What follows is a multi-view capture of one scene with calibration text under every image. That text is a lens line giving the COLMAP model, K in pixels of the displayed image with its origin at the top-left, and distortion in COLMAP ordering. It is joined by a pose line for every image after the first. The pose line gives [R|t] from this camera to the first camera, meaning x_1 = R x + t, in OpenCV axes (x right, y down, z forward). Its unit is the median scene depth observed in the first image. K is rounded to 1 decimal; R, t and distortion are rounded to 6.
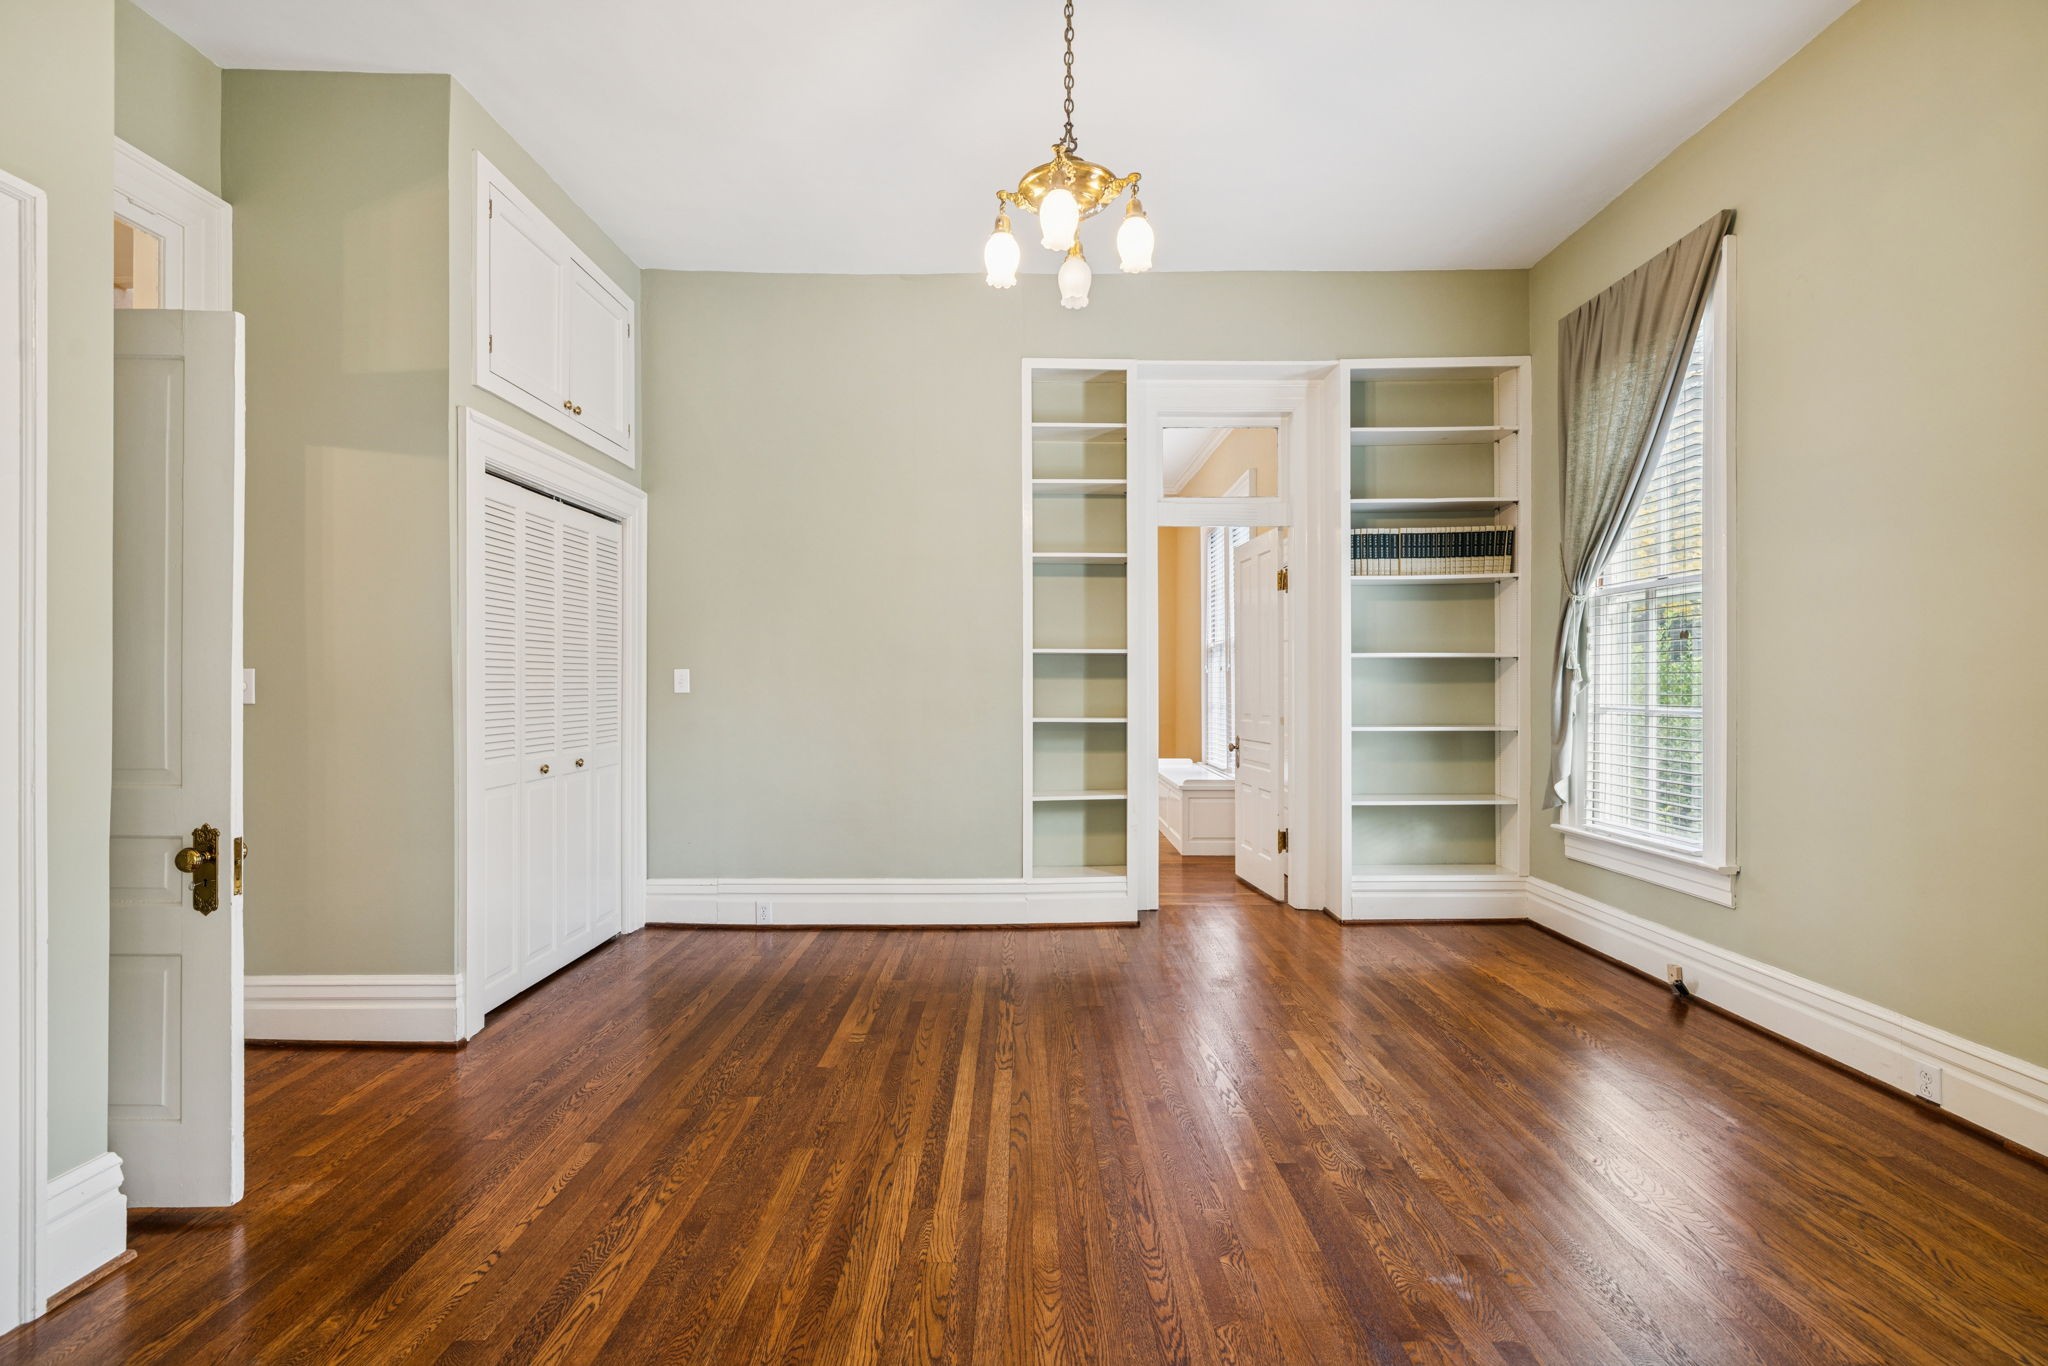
lens RADIAL K [[942.9, 0, 1054.5], [0, 942.9, 683.0], [0, 0, 1]] dist [0.002037, 0.000273]
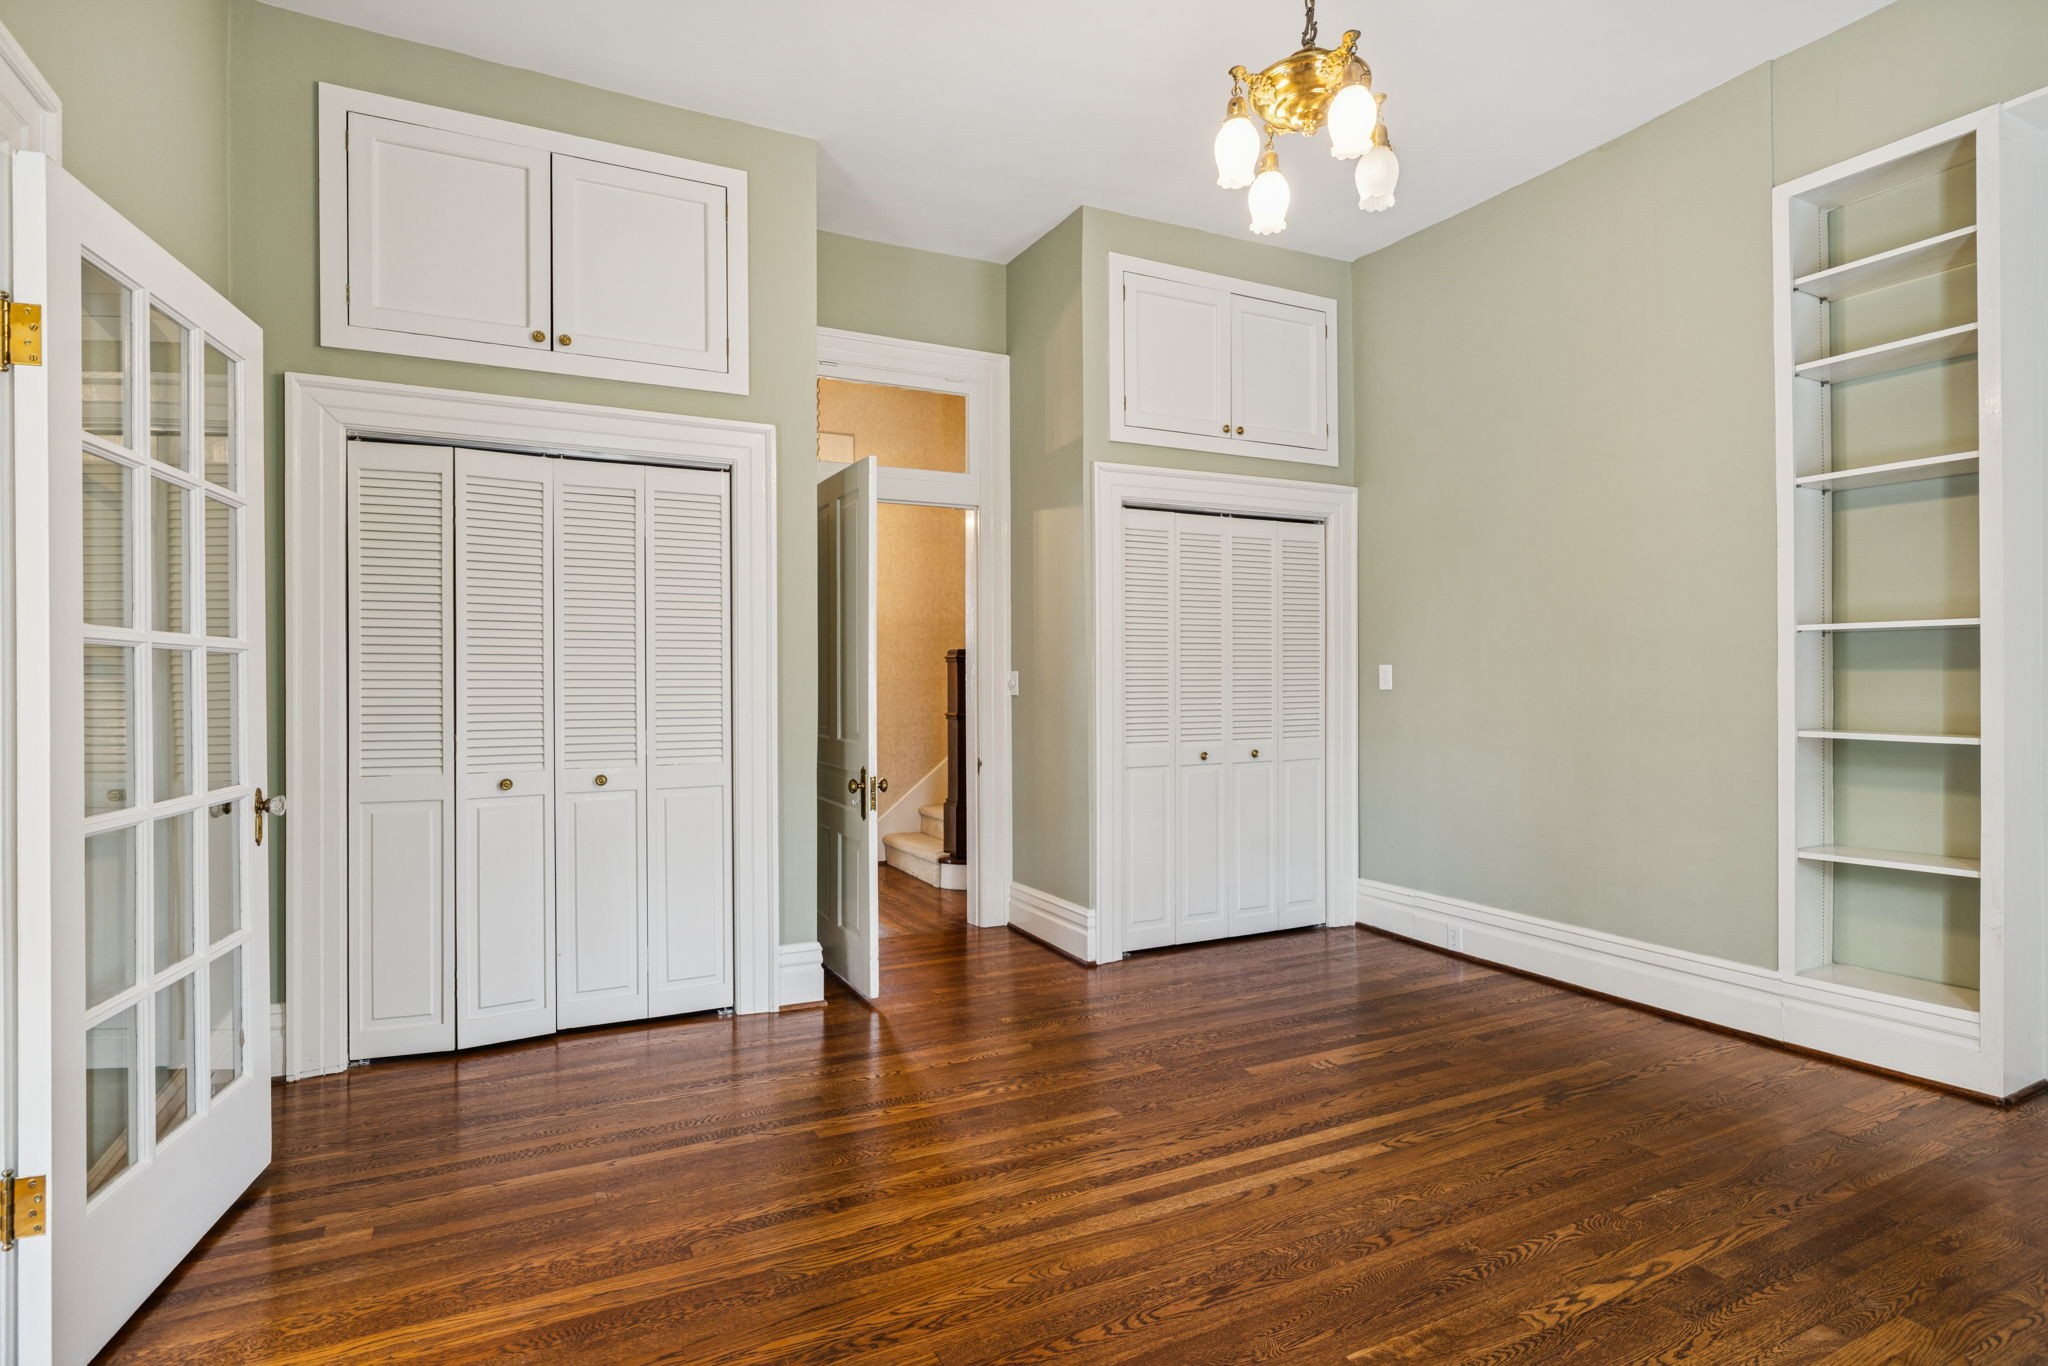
lens RADIAL K [[1068.5, 0, 1024.0], [0, 1068.5, 683.0], [0, 0, 1]] dist [-0.001858, 0.000714]
pose [[0.431331, -0.000648, -0.902193, 0.601372], [0.004320, 0.999990, 0.001347, 0.000839], [0.902183, -0.004478, 0.431330, 0.286387]]
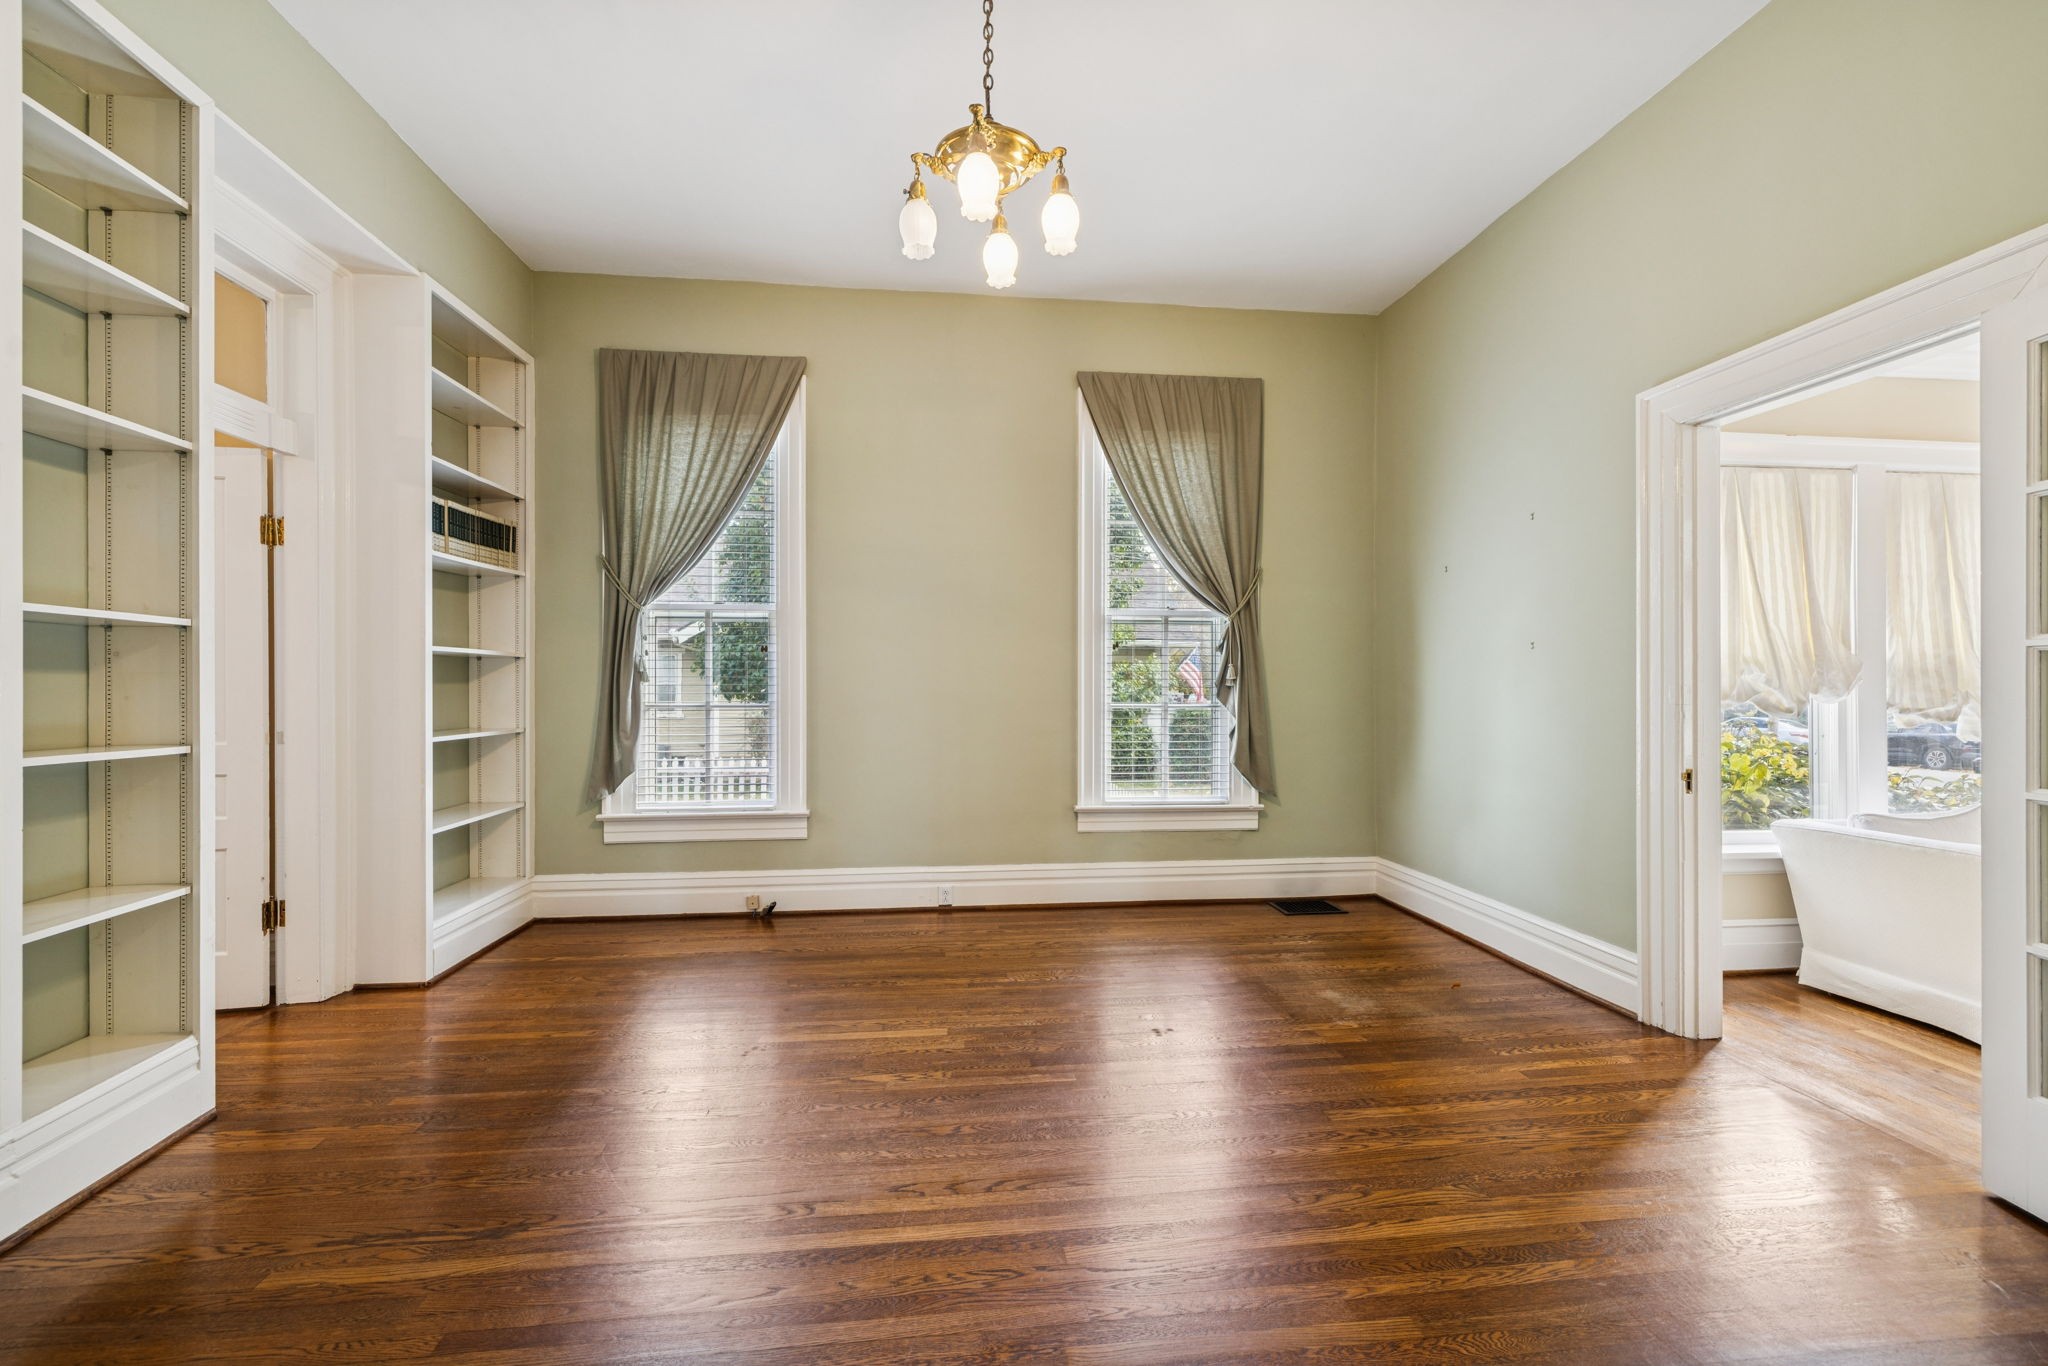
lens RADIAL K [[853.0, 0, 1026.5], [0, 853.0, 689.3], [0, 0, 1]] dist [-0.000236, 0.000502]
pose [[-0.081318, -0.001793, 0.996687, -0.664731], [-0.003035, 0.999994, 0.001552, 0.004145], [-0.996684, -0.002898, -0.081323, 0.817326]]
